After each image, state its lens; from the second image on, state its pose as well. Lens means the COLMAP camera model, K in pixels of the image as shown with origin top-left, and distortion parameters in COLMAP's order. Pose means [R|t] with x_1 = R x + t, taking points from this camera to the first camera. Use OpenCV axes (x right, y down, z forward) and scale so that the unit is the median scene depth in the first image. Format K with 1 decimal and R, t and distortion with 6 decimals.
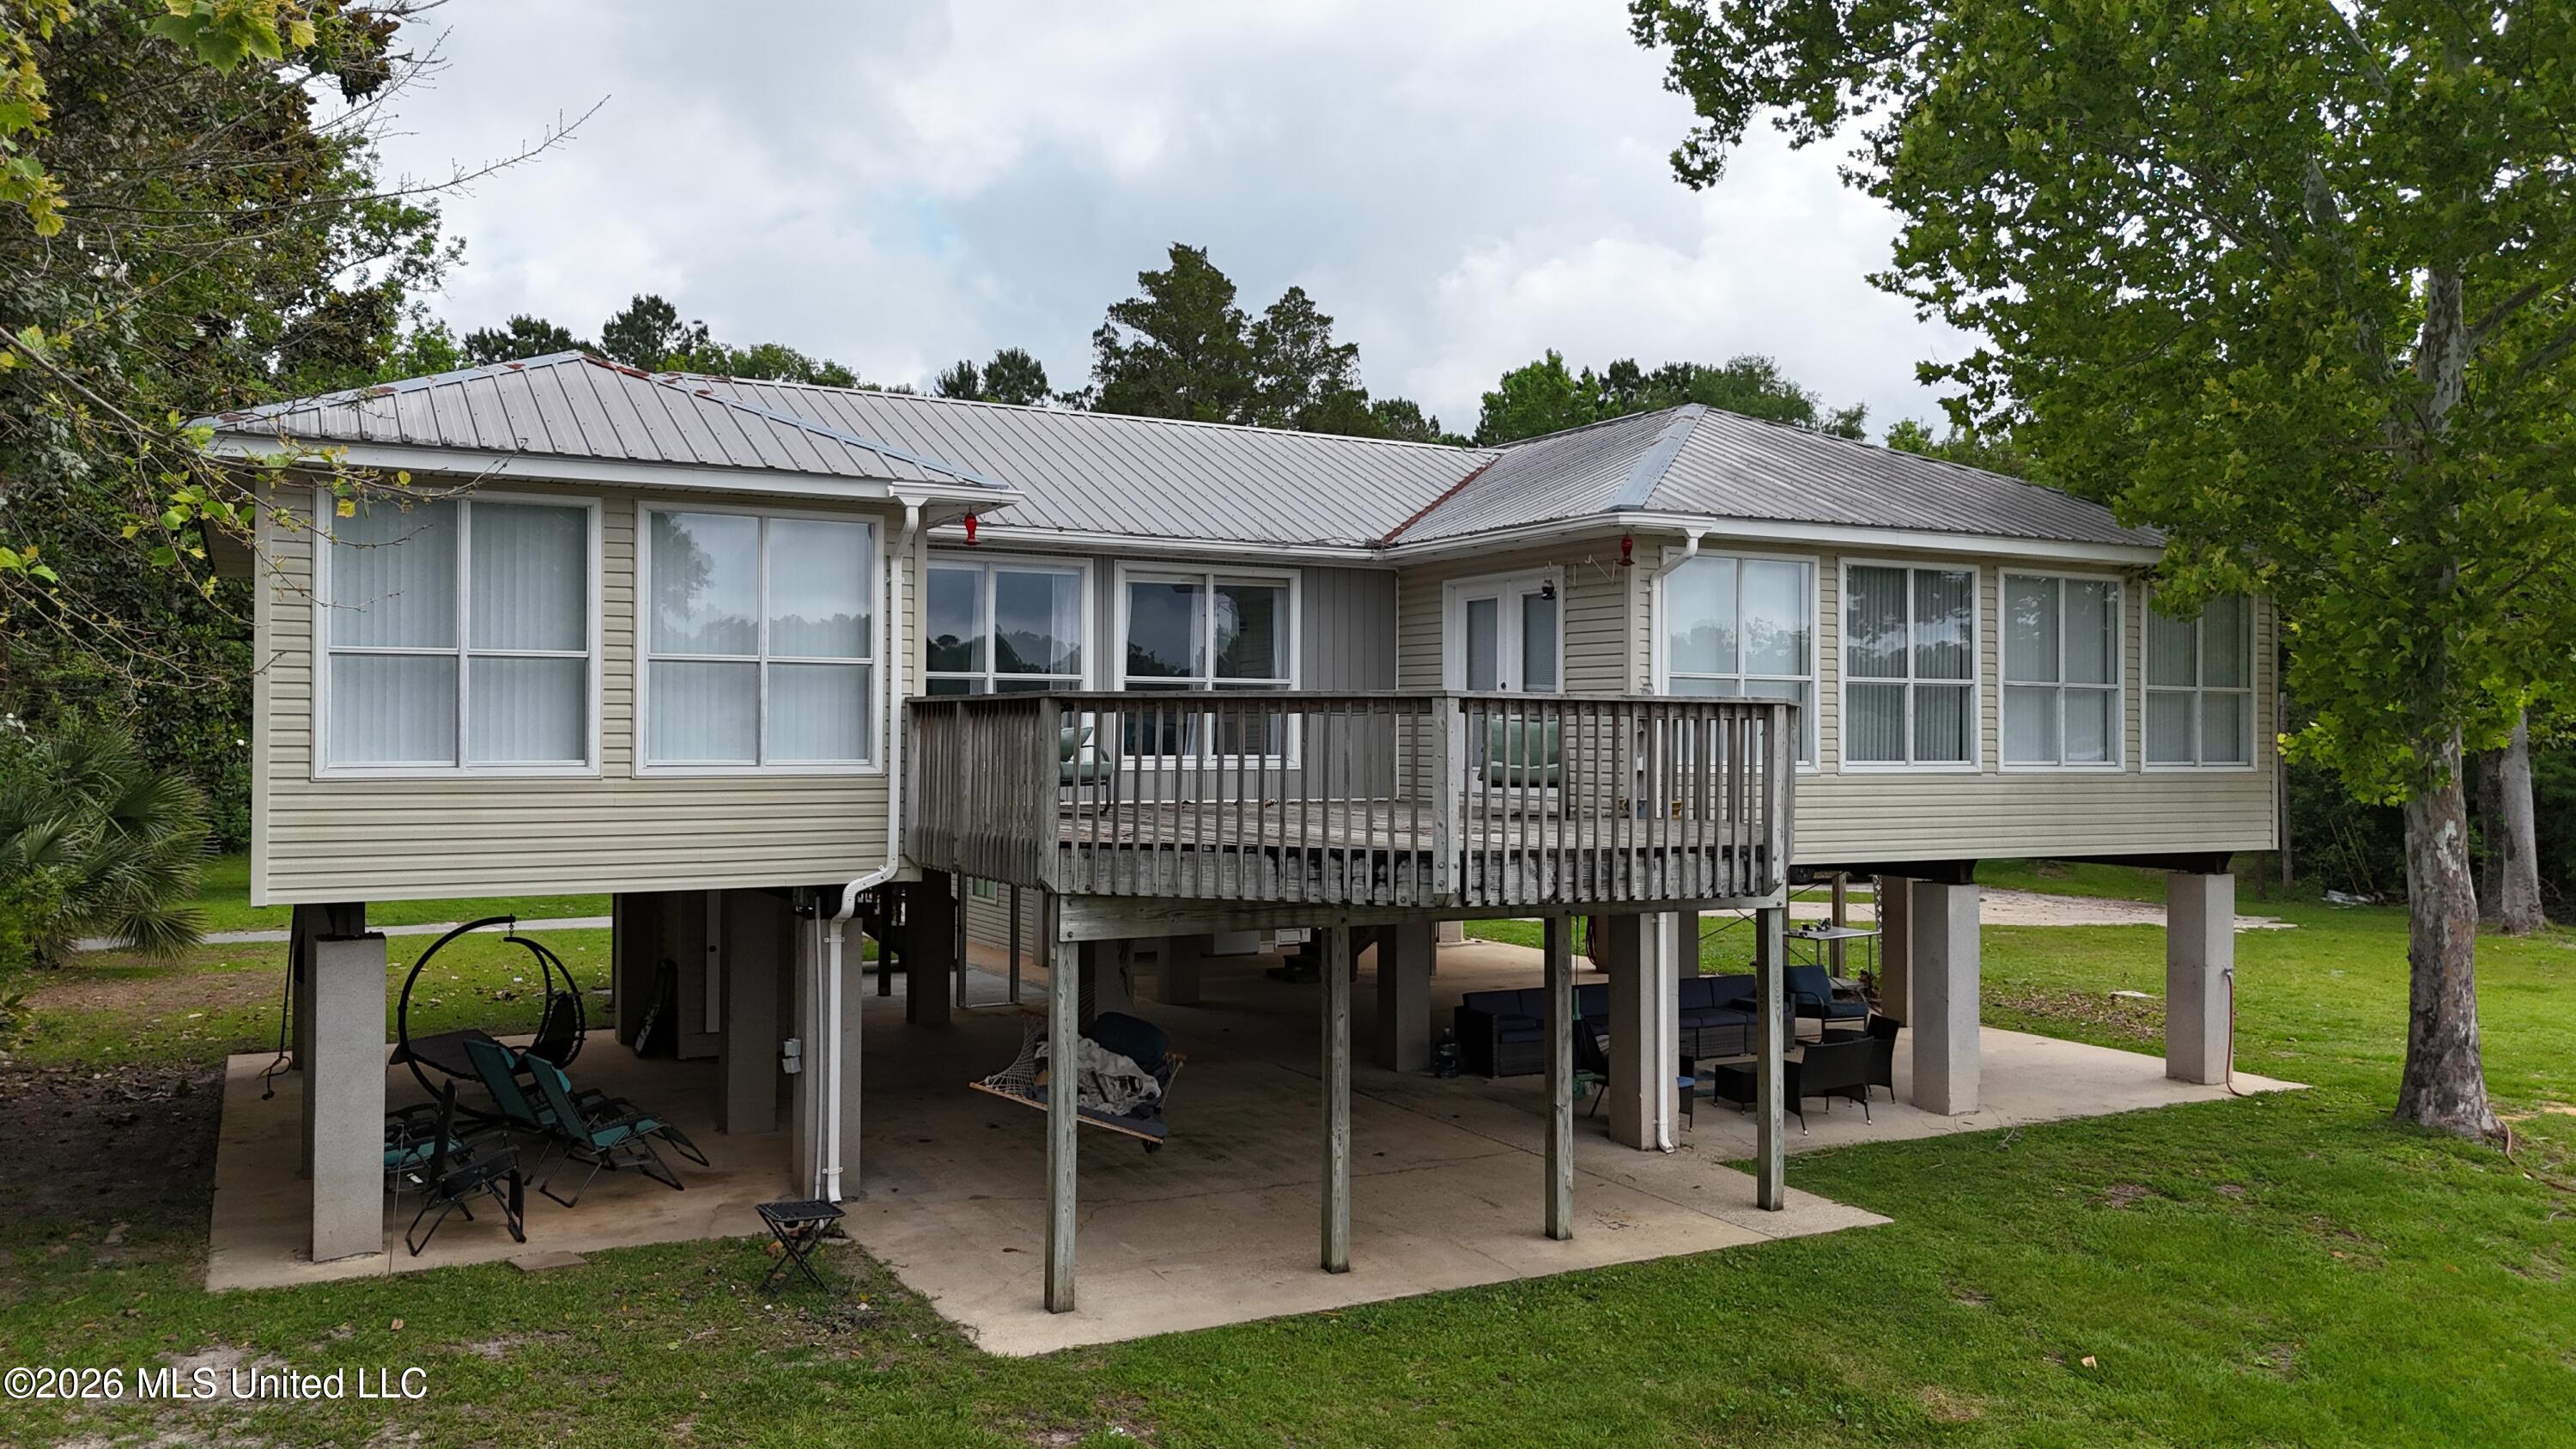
lens RADIAL K [[1922.8, 0, 1297.1], [0, 1922.8, 713.6], [0, 0, 1]] dist [0.074081, -0.093835]
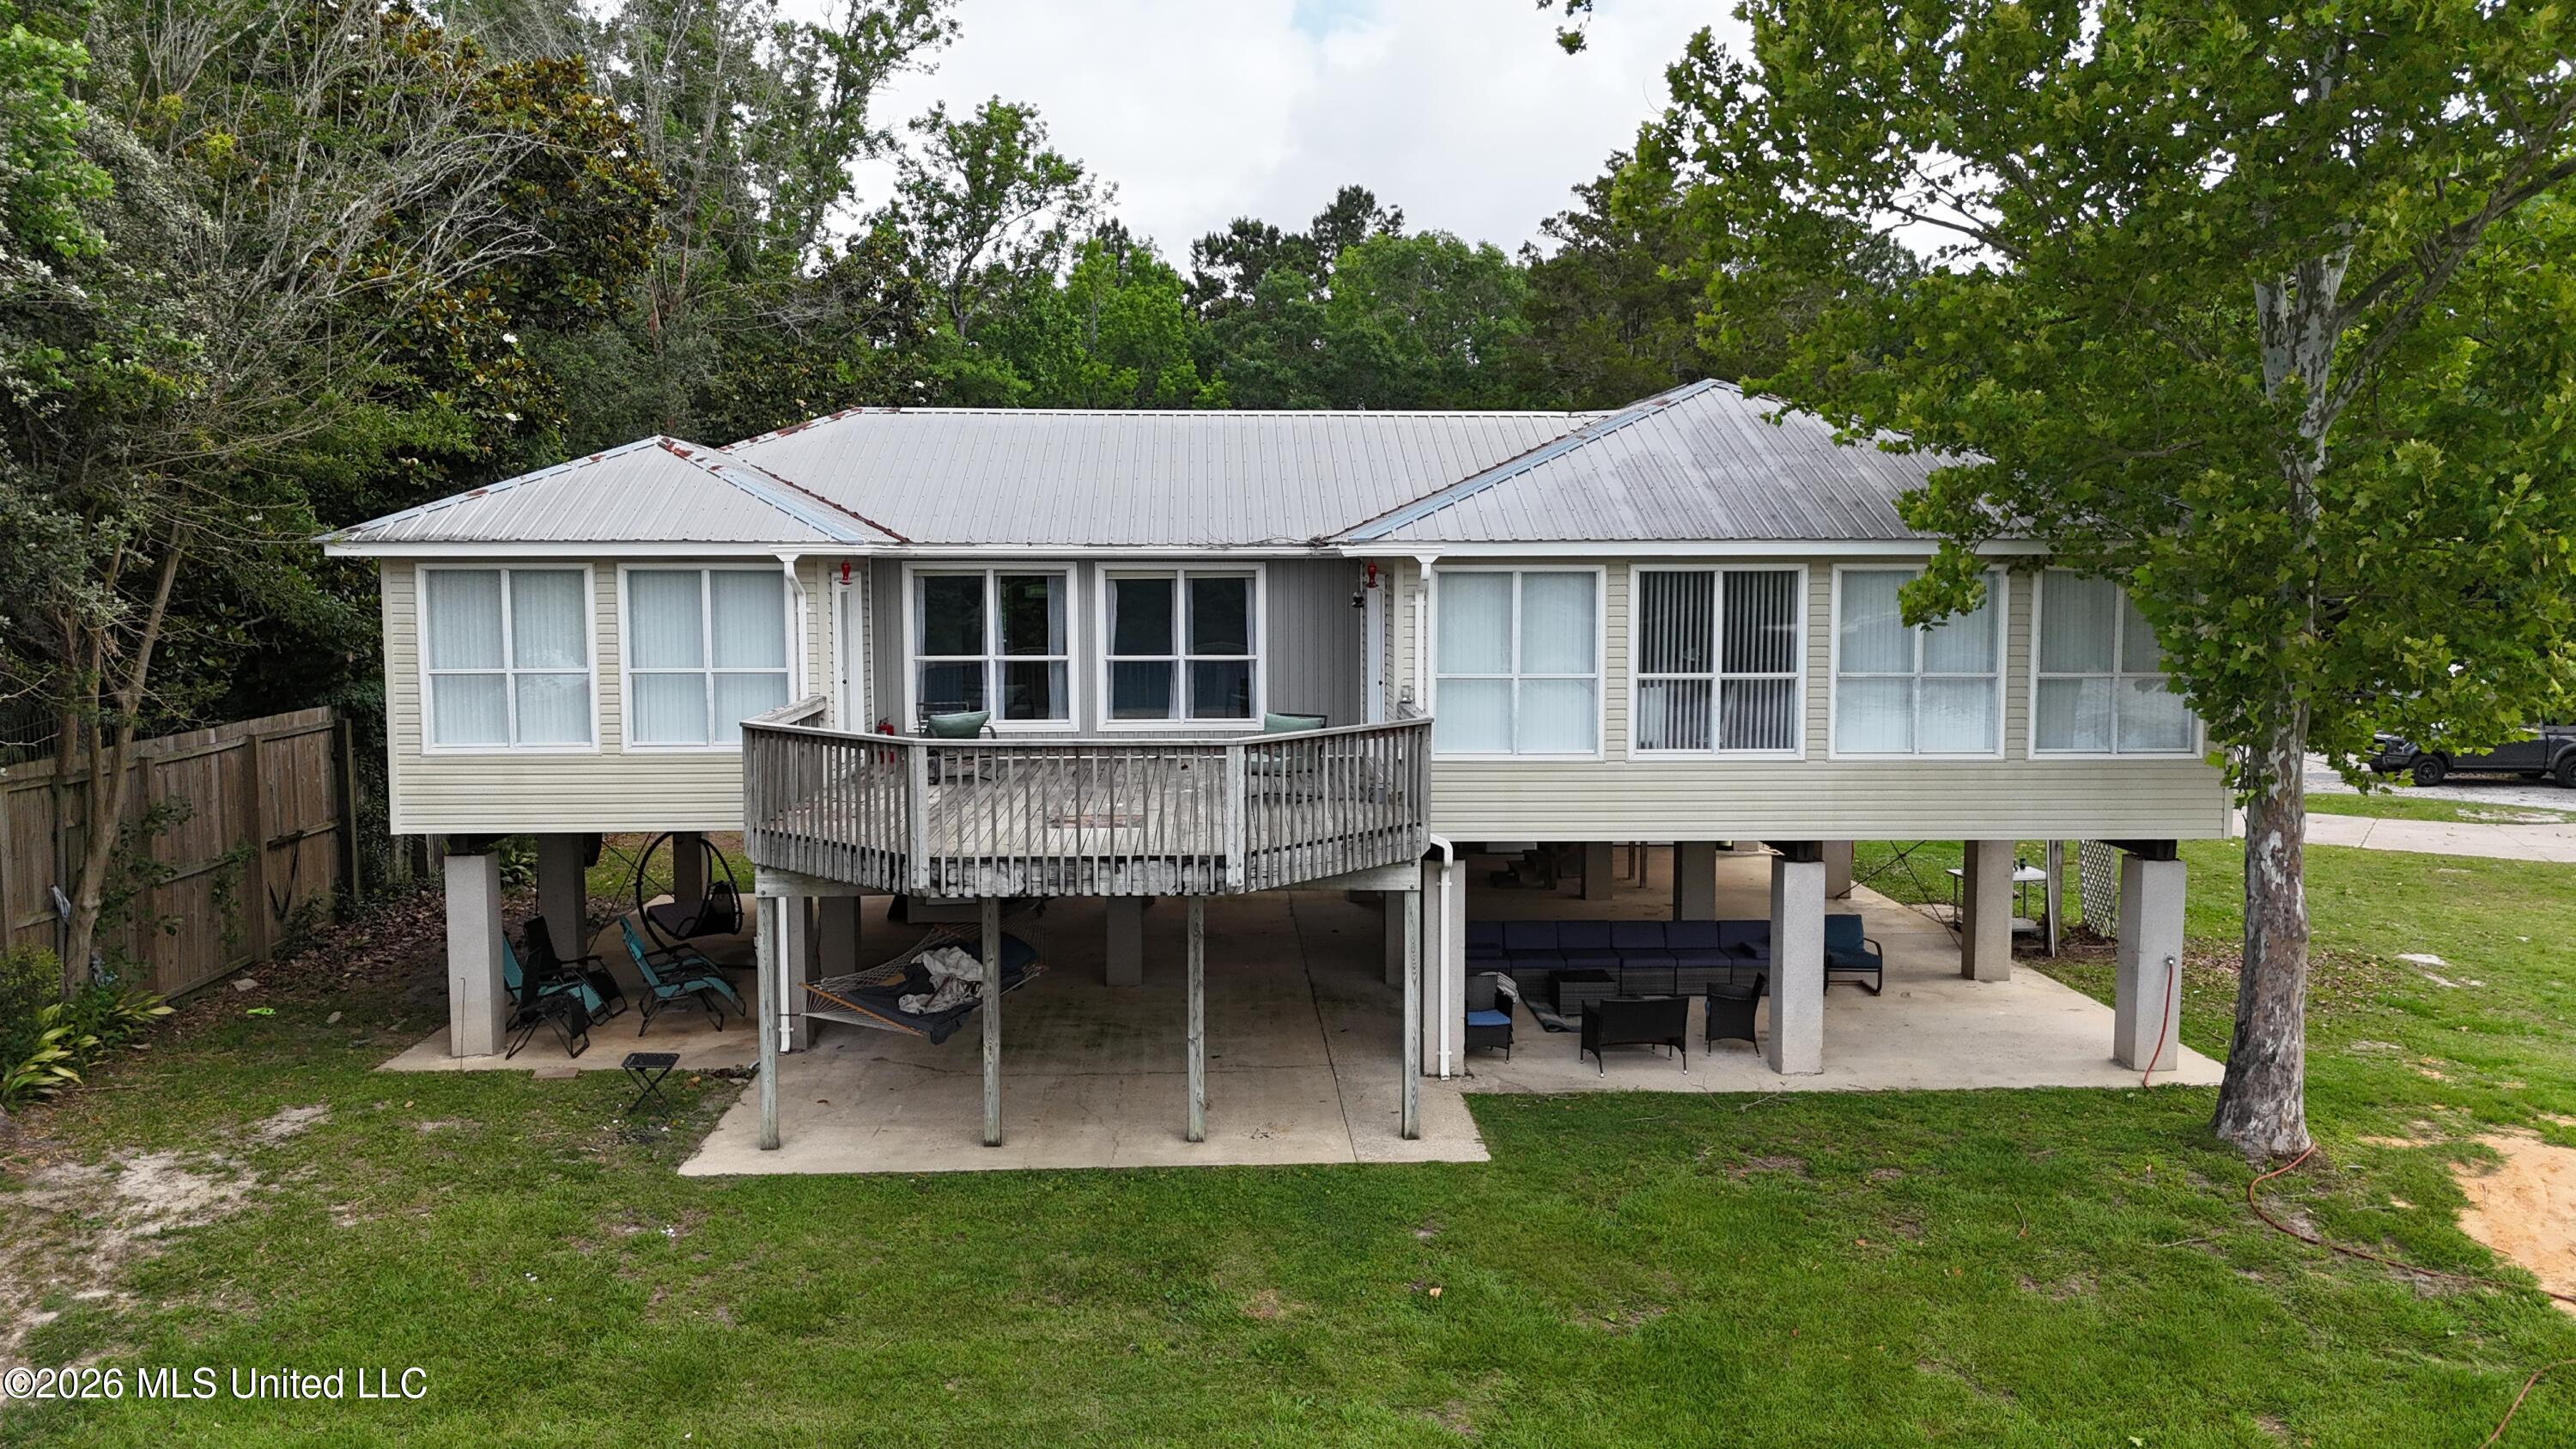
lens RADIAL K [[1922.8, 0, 1297.1], [0, 1922.8, 713.6], [0, 0, 1]] dist [0.074081, -0.093835]
pose [[0.901300, 0.030052, -0.432151, 0.773650], [0.010556, 0.995771, 0.091261, -0.130339], [0.433066, -0.086815, 0.897172, -0.090629]]
